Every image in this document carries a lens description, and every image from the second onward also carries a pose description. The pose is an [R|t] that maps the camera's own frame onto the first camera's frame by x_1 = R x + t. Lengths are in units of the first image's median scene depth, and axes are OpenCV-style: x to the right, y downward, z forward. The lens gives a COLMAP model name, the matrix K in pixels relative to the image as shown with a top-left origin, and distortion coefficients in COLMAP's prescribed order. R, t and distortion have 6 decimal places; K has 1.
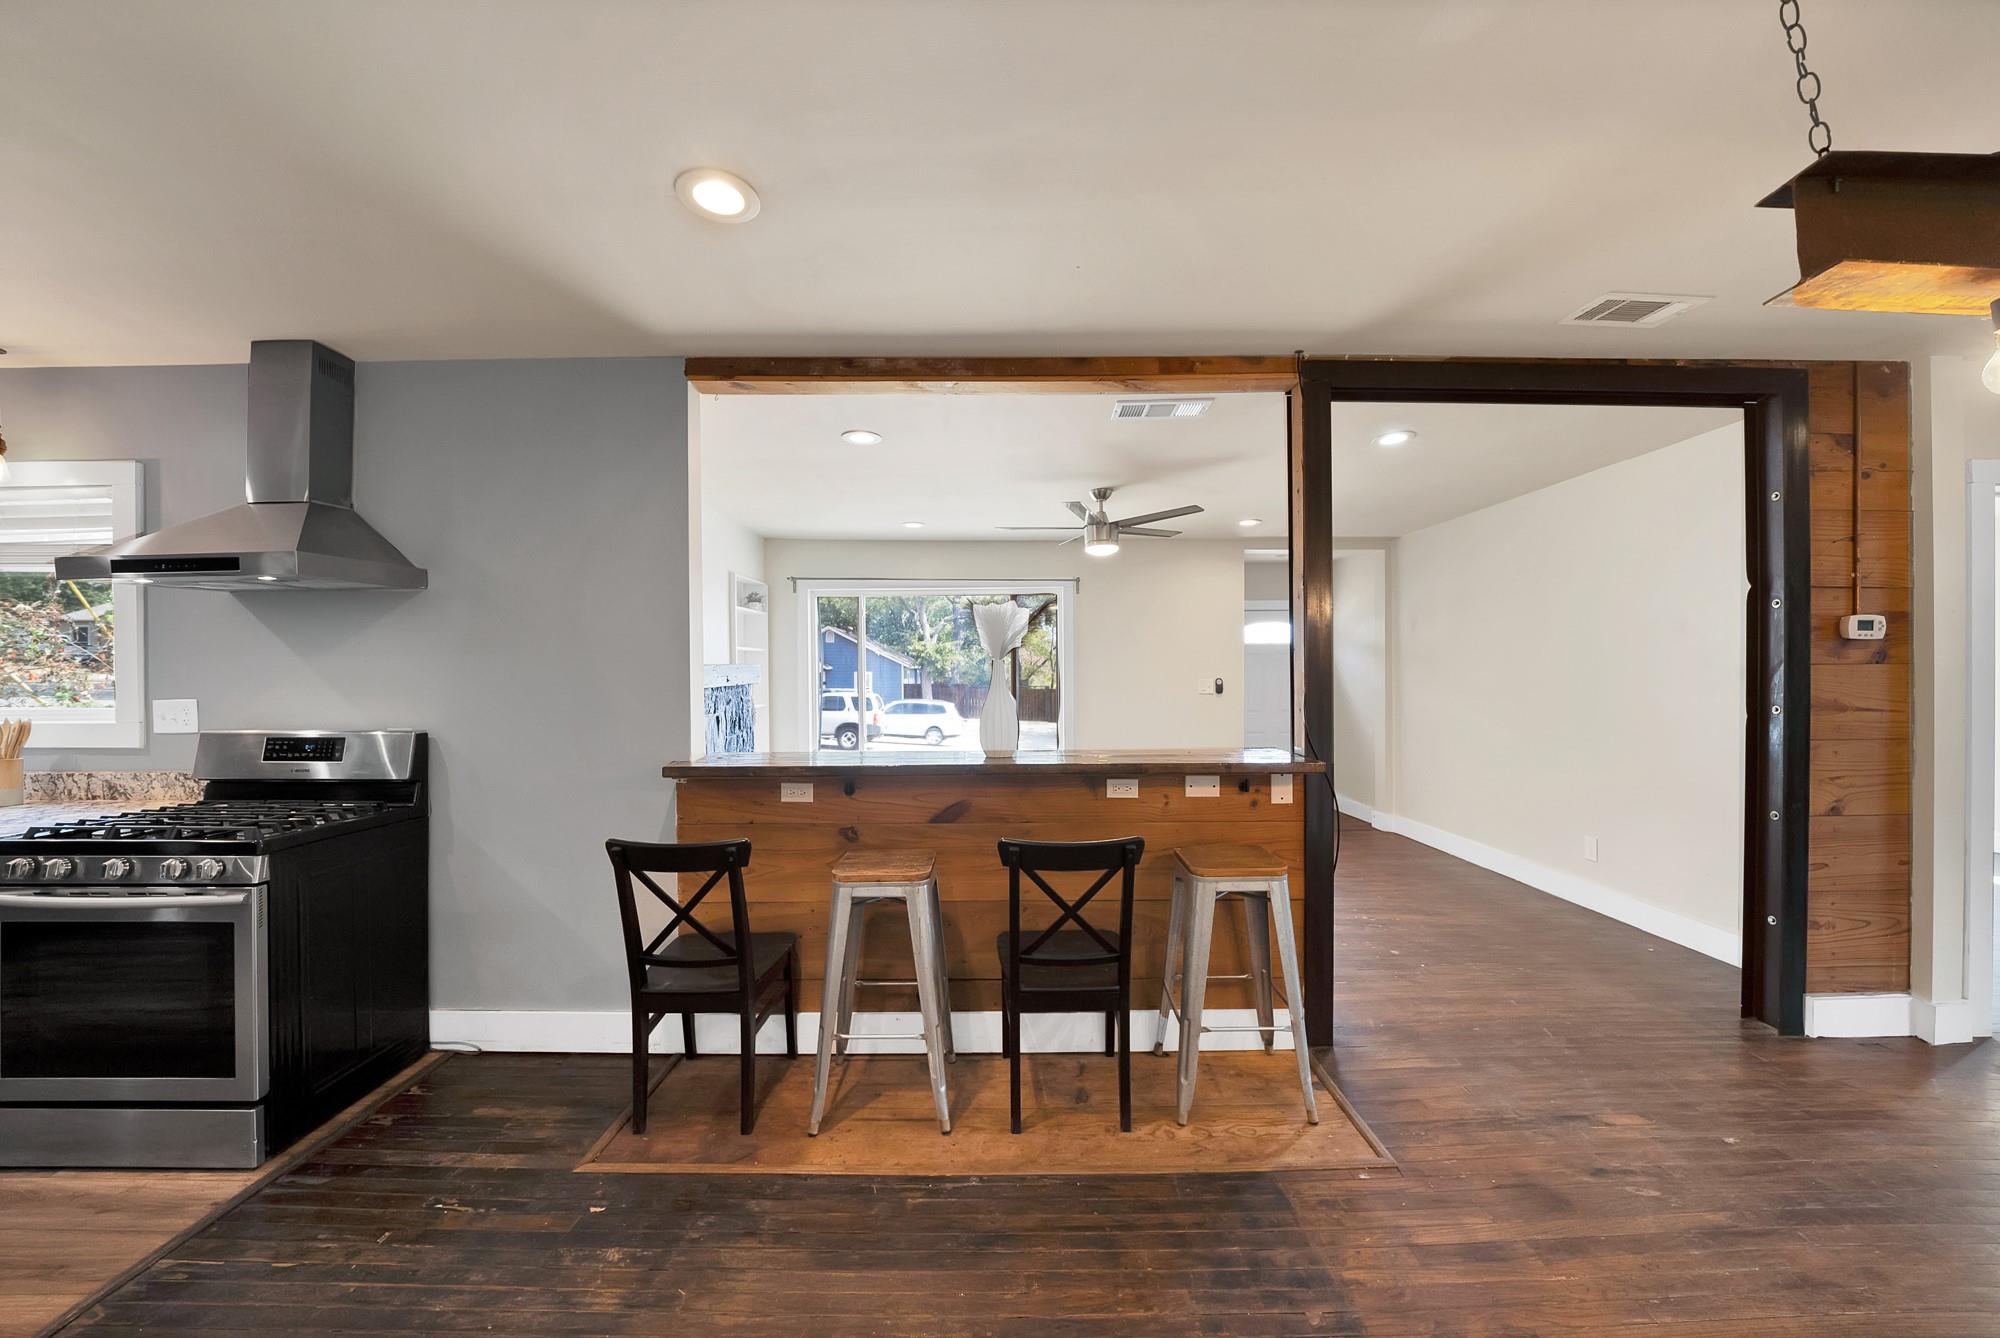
lens RADIAL K [[727.7, 0, 1000.8], [0, 727.7, 672.9], [0, 0, 1]] dist [-0.024685, 0.003233]
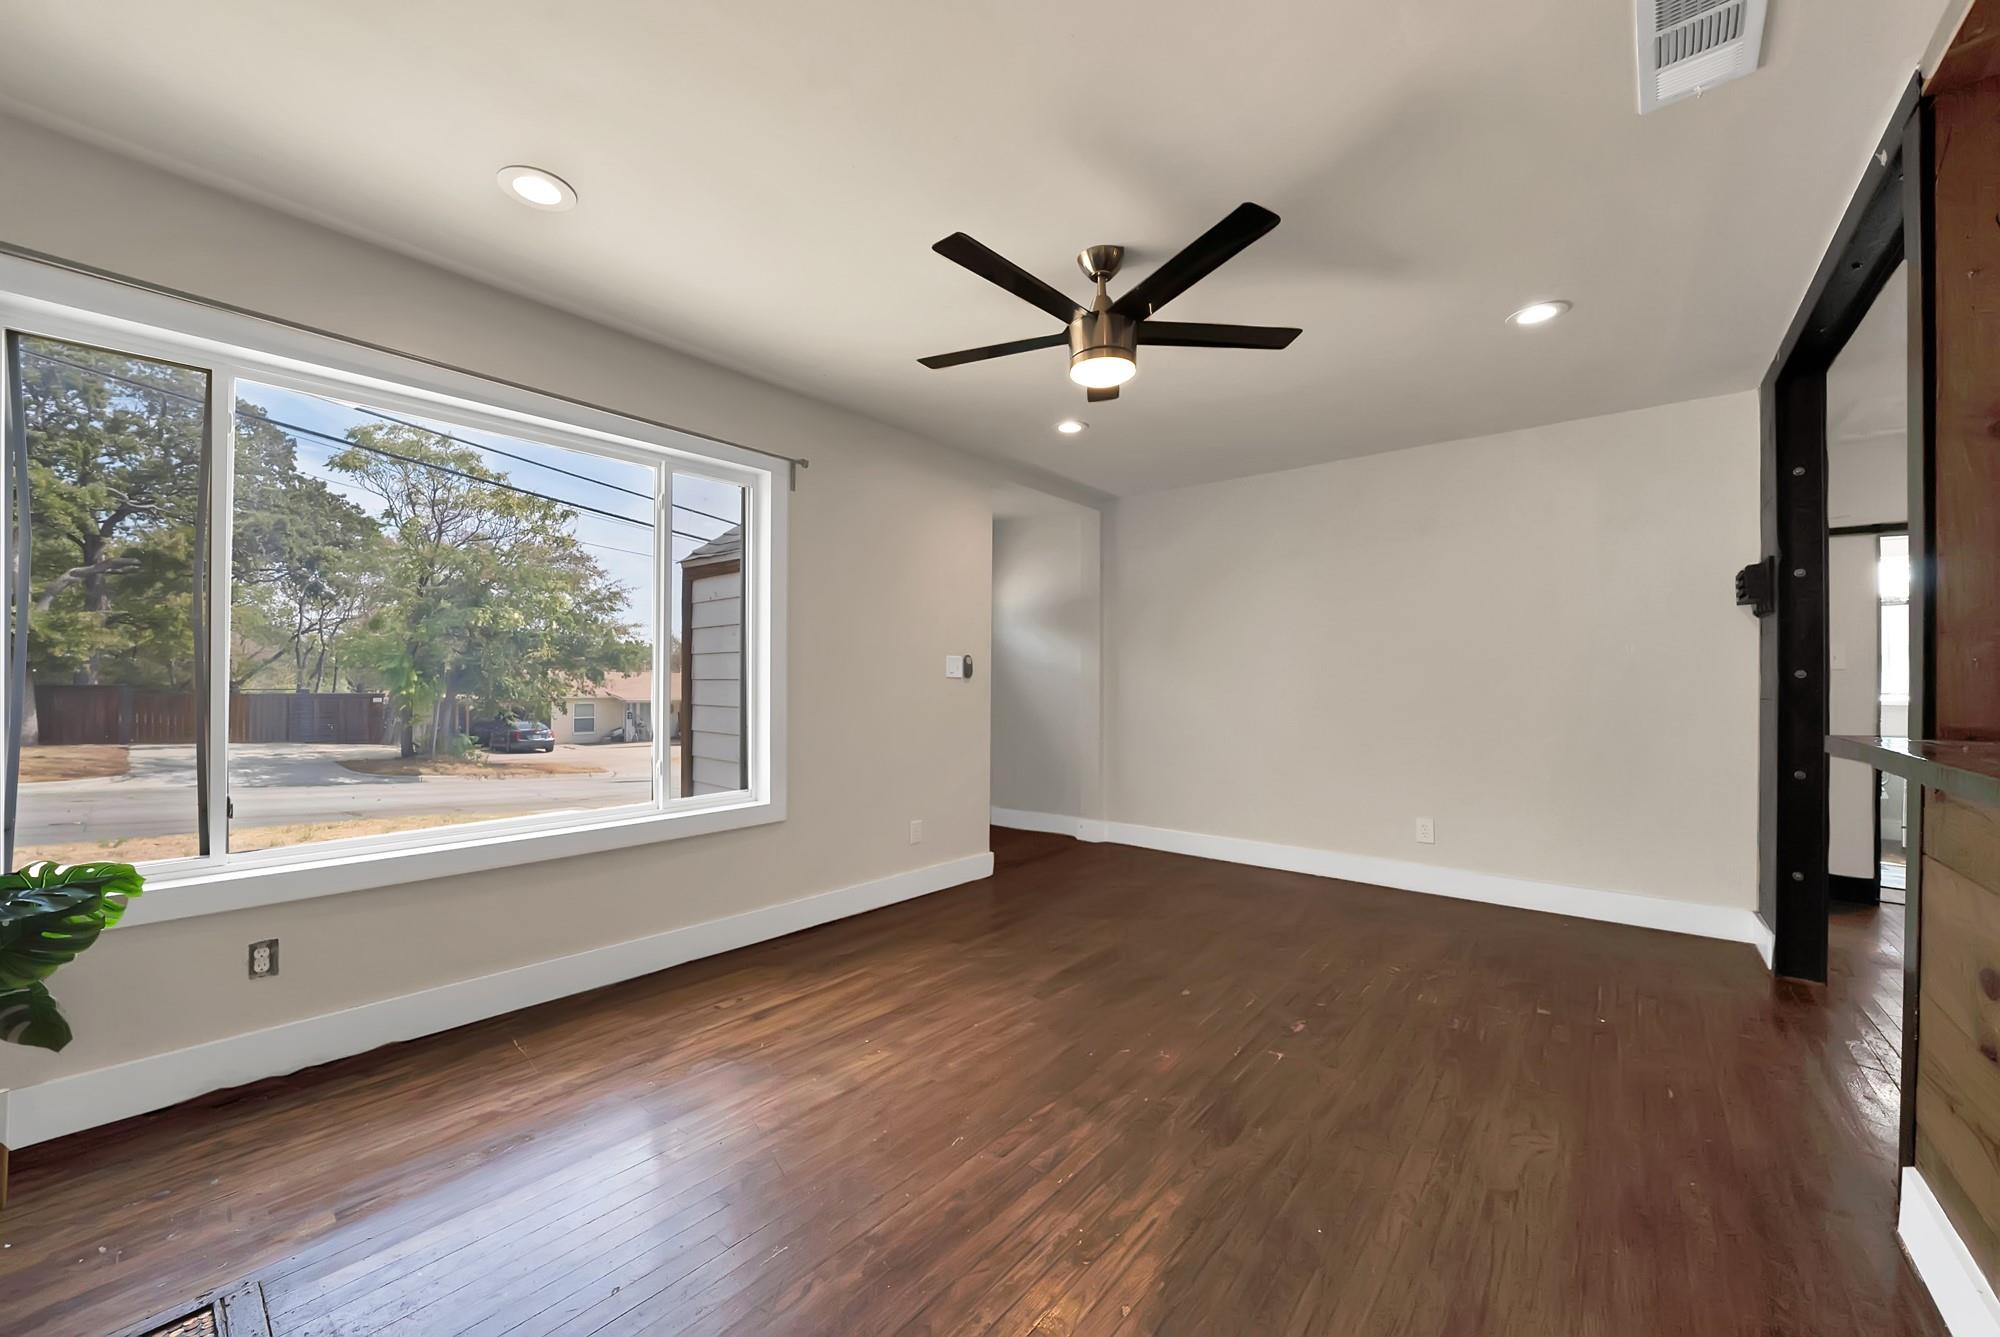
lens RADIAL K [[727.7, 0, 1000.8], [0, 727.7, 672.4], [0, 0, 1]] dist [-0.024685, 0.003233]
pose [[0.640939, 0.013766, 0.767469, -0.486543], [-0.009138, 0.999905, -0.010304, 0.071839], [-0.767538, -0.000409, 0.641004, 1.289399]]
